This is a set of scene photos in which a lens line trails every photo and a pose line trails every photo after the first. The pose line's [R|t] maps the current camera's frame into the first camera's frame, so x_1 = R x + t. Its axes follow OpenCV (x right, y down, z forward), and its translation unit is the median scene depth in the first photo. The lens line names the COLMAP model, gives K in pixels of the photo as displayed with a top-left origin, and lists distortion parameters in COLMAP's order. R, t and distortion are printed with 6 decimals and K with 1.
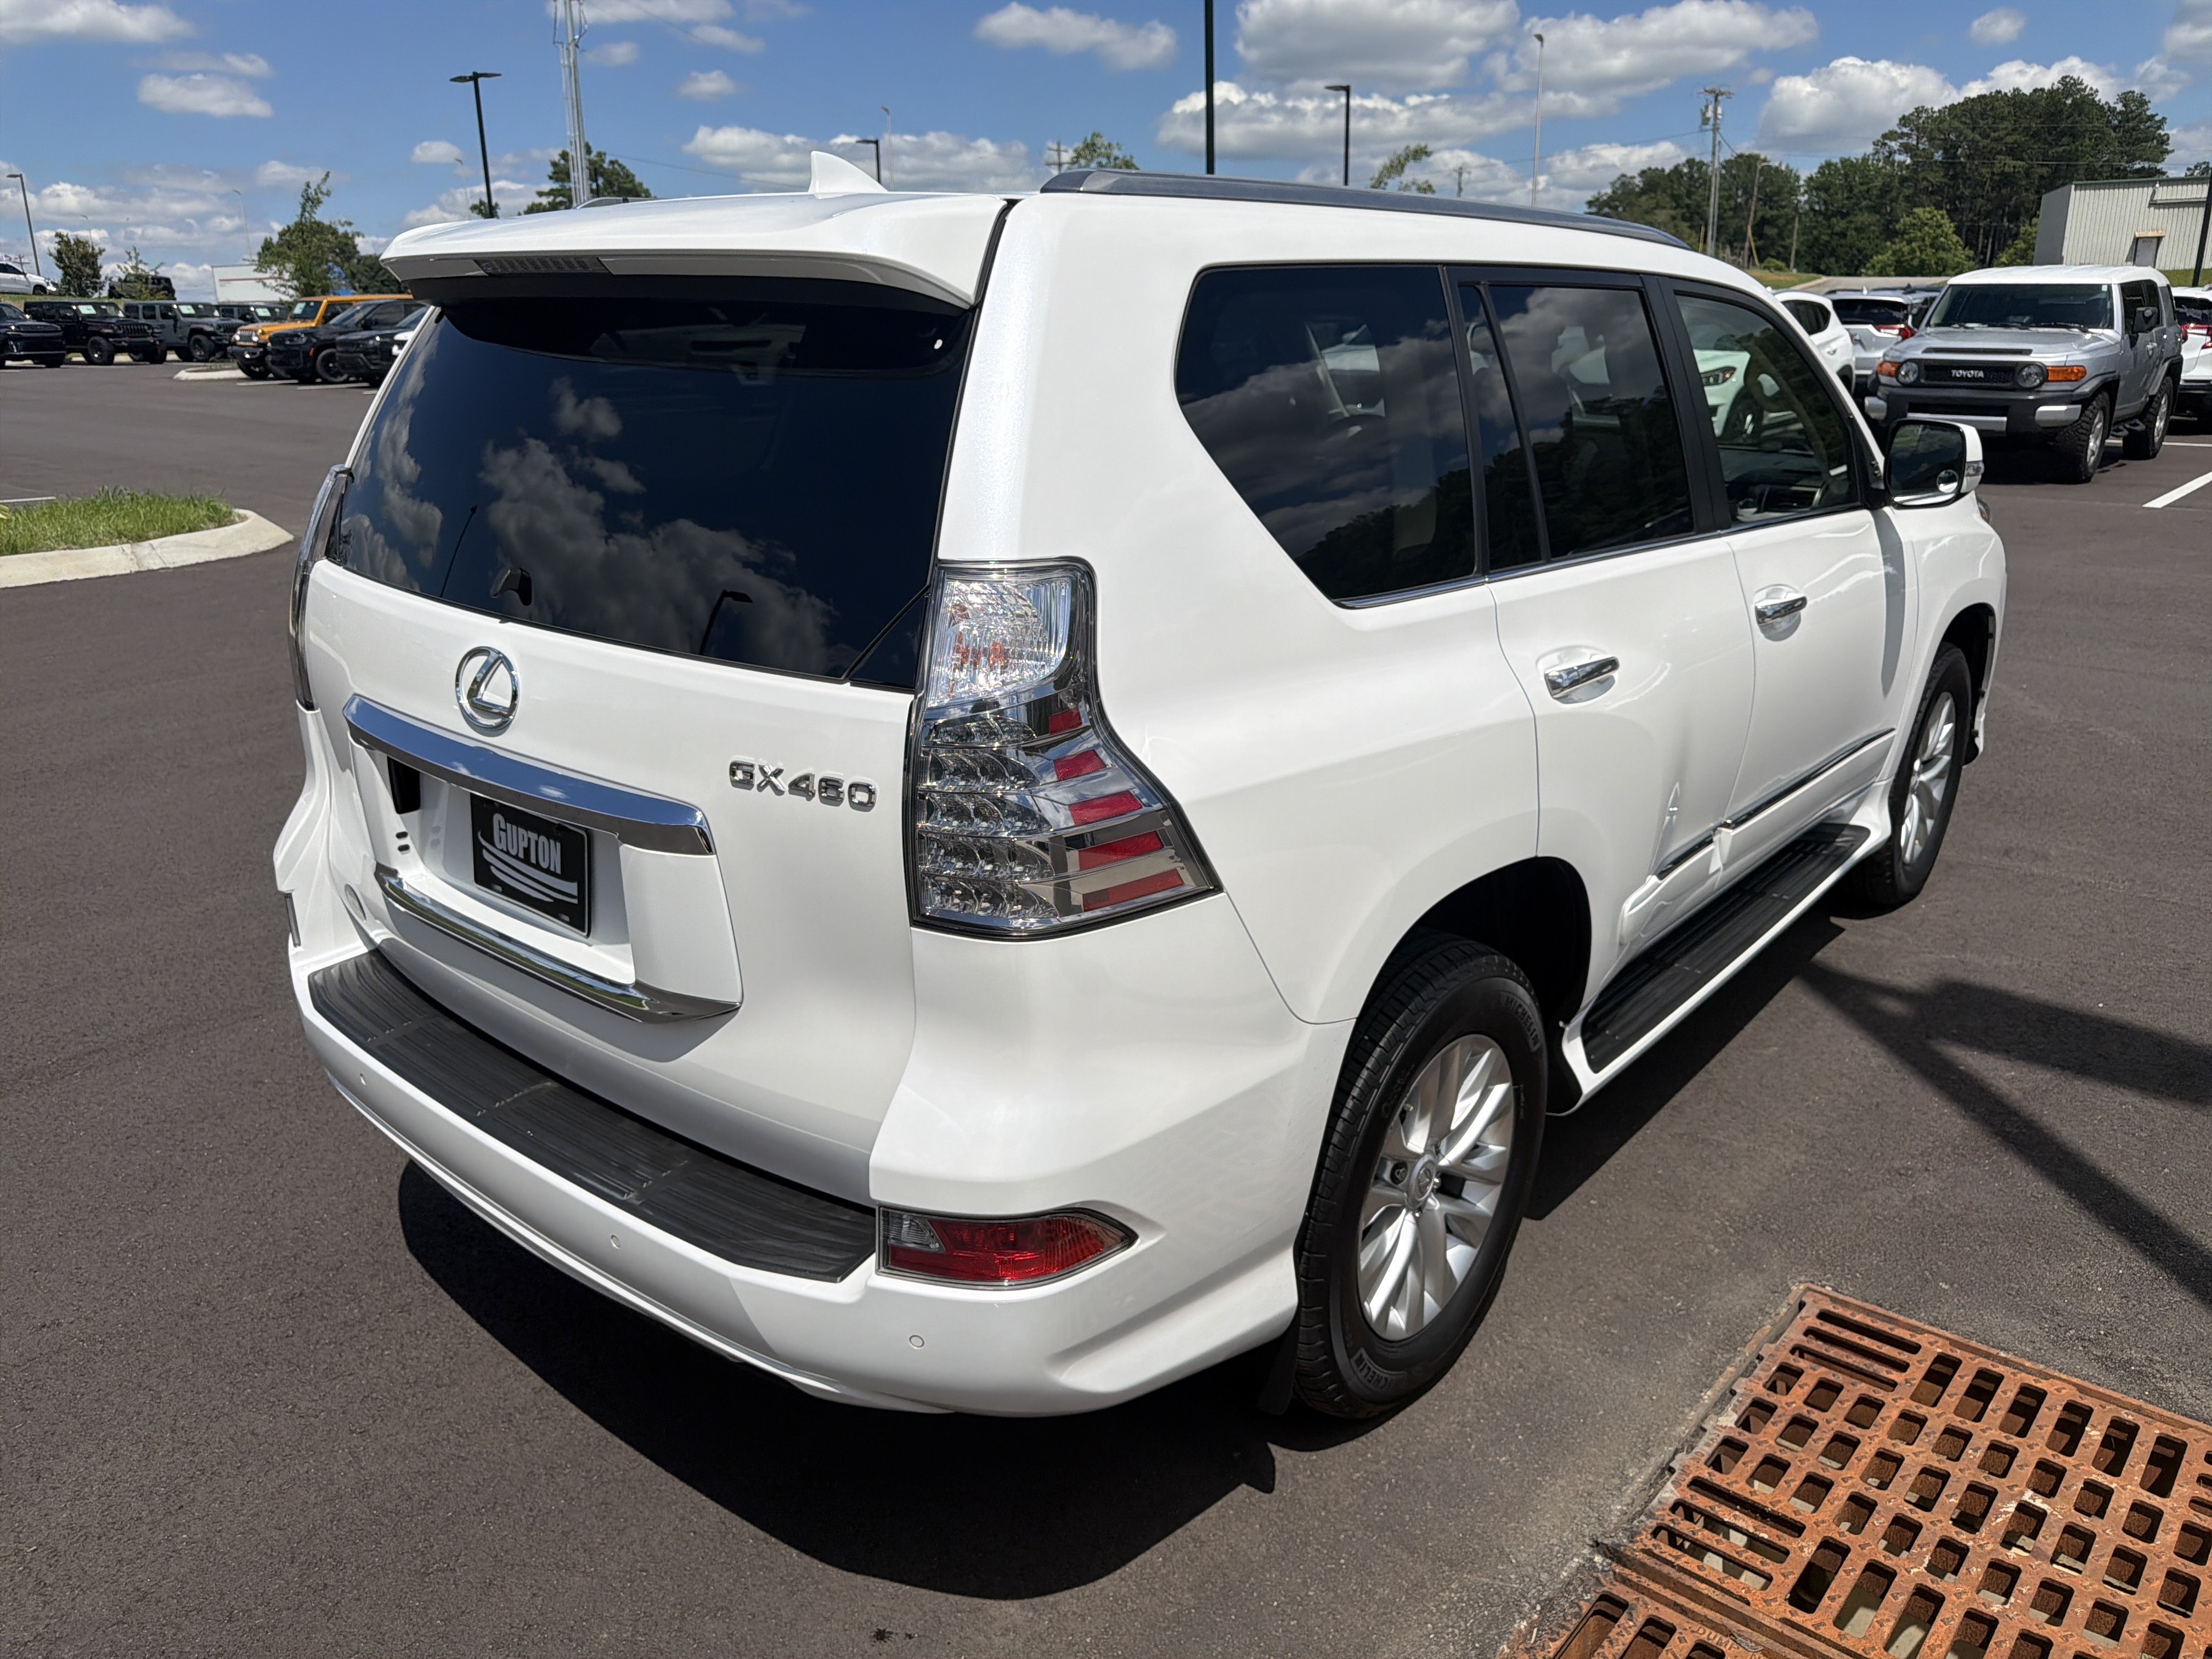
lens RADIAL K [[1582.1, 0, 1099.2], [0, 1582.1, 839.2], [0, 0, 1]] dist [0.015610, -0.017419]
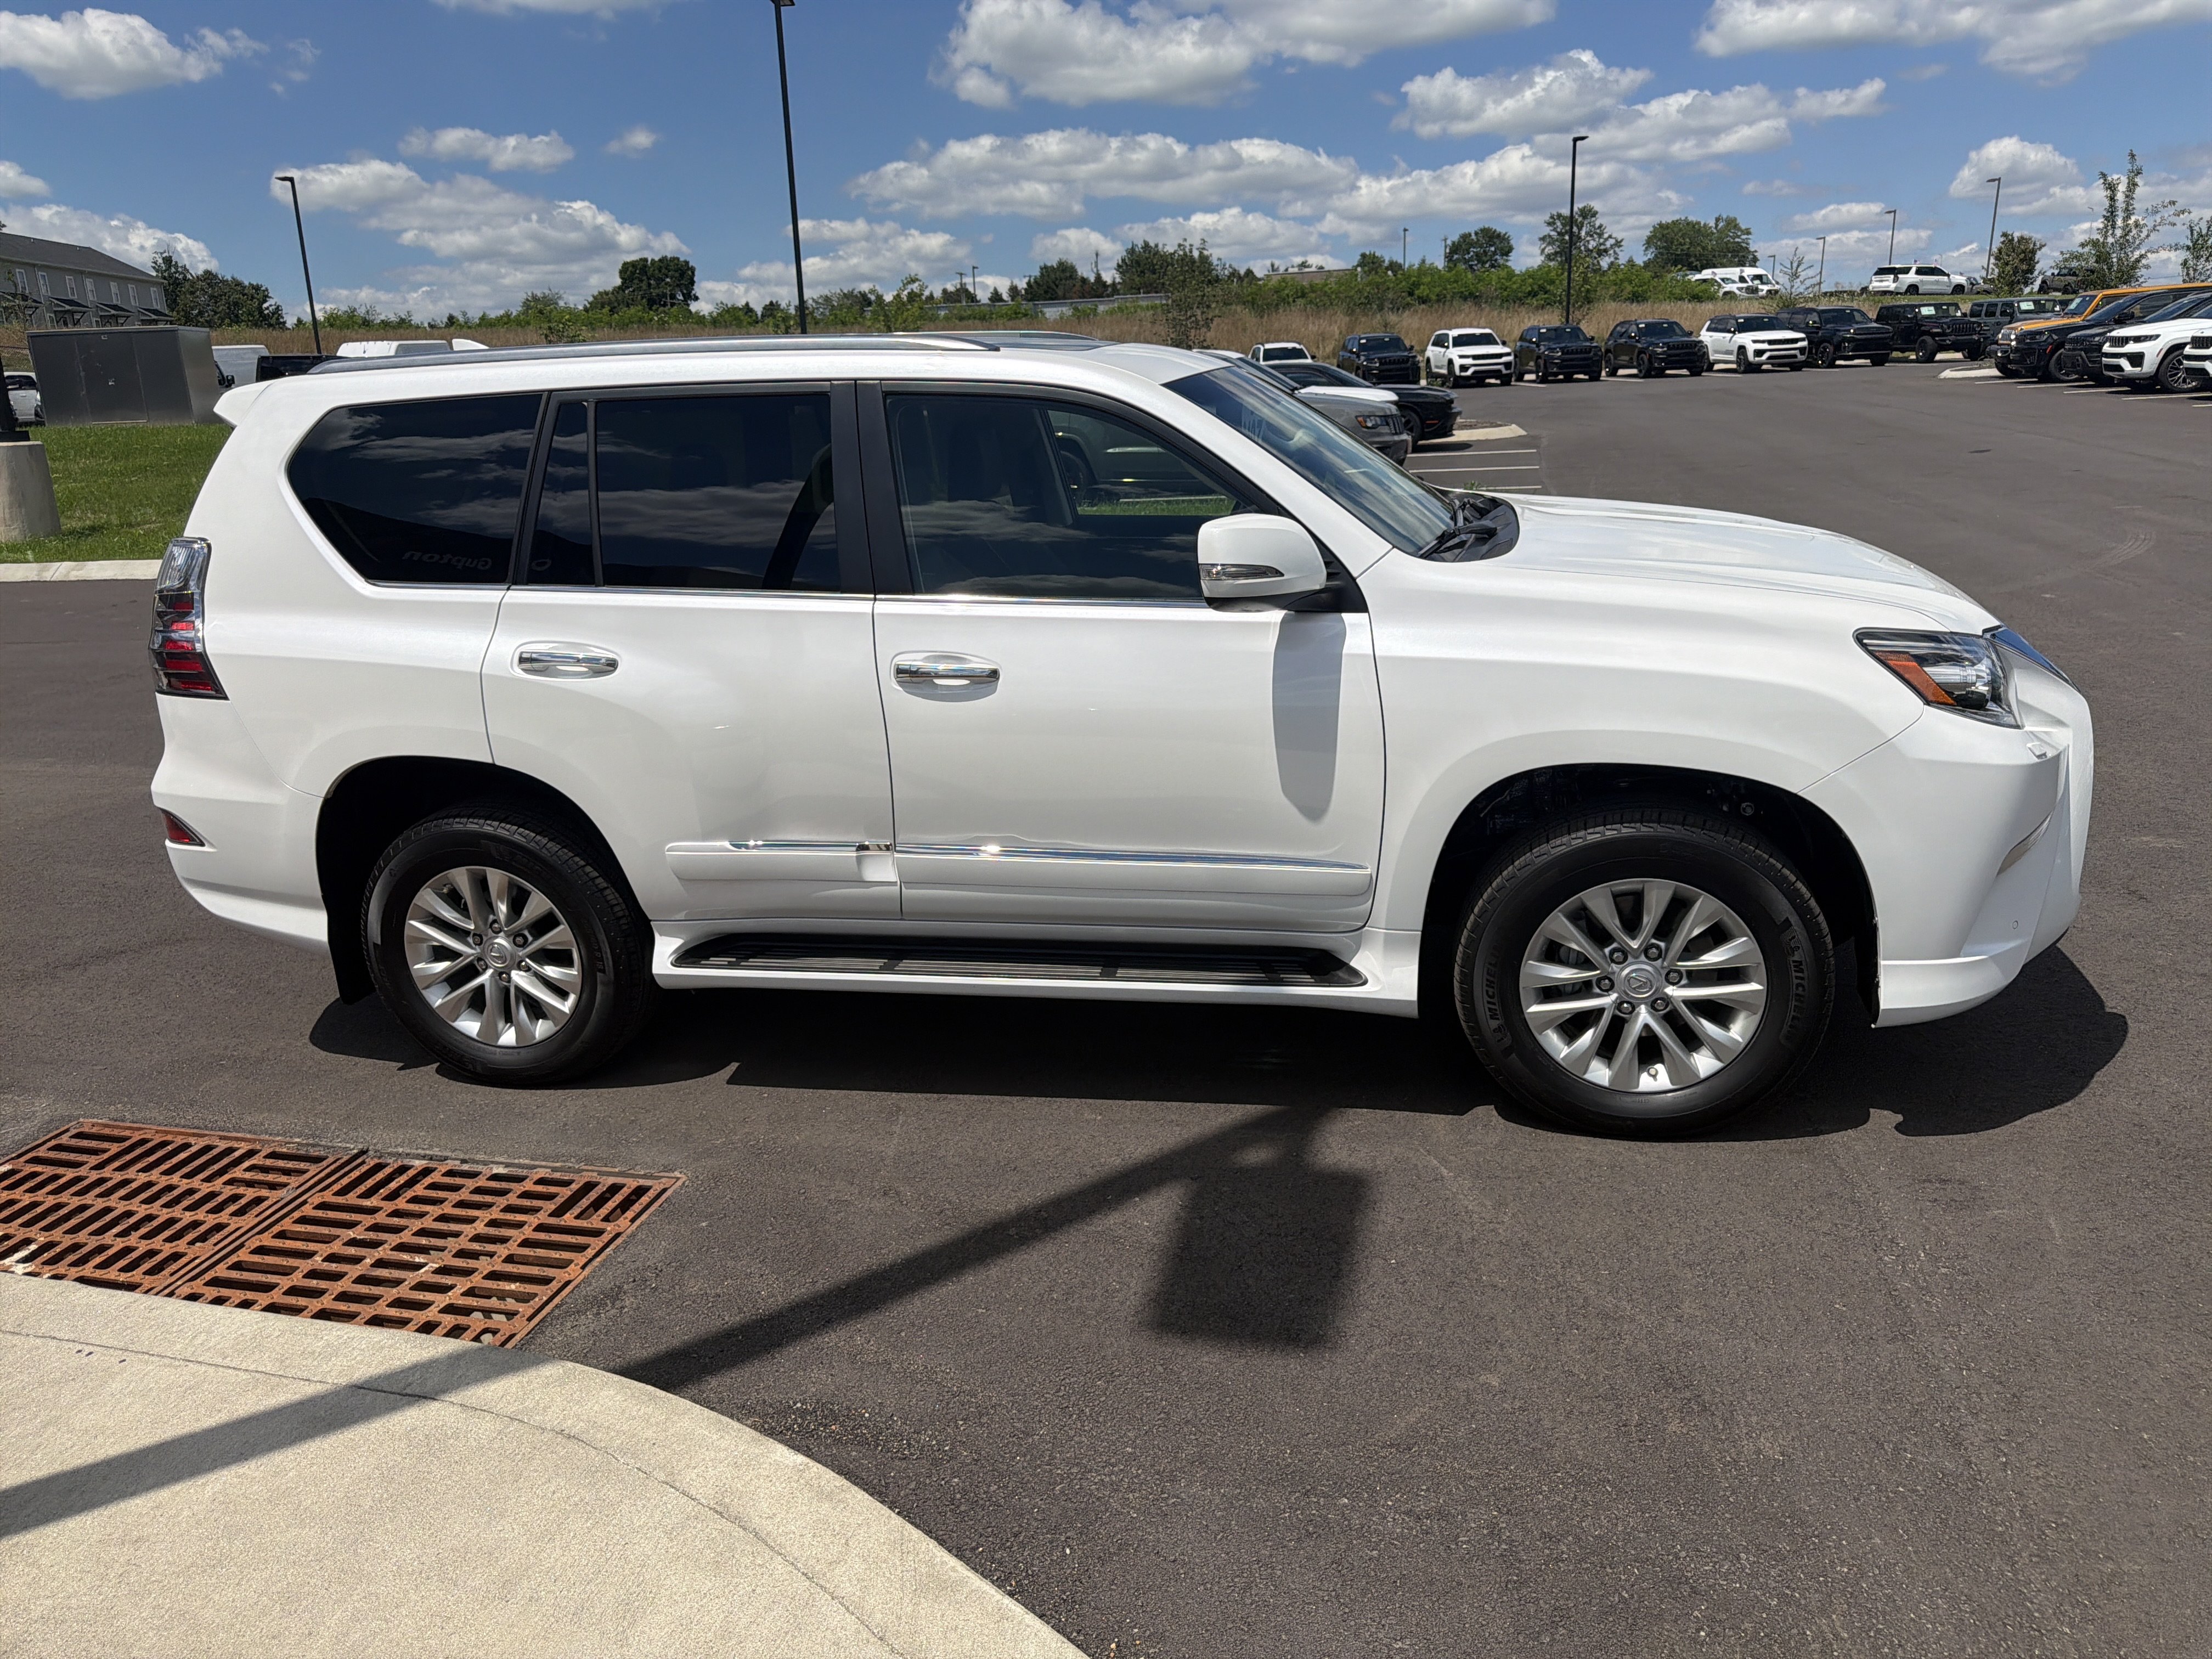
lens RADIAL K [[1582.1, 0, 1101.2], [0, 1582.1, 841.5], [0, 0, 1]] dist [0.015610, -0.017419]
pose [[0.459080, 0.242282, -0.854719, 1.467076], [-0.235439, 0.960873, 0.145916, -0.220165], [0.856629, 0.134247, 0.498160, 0.559543]]
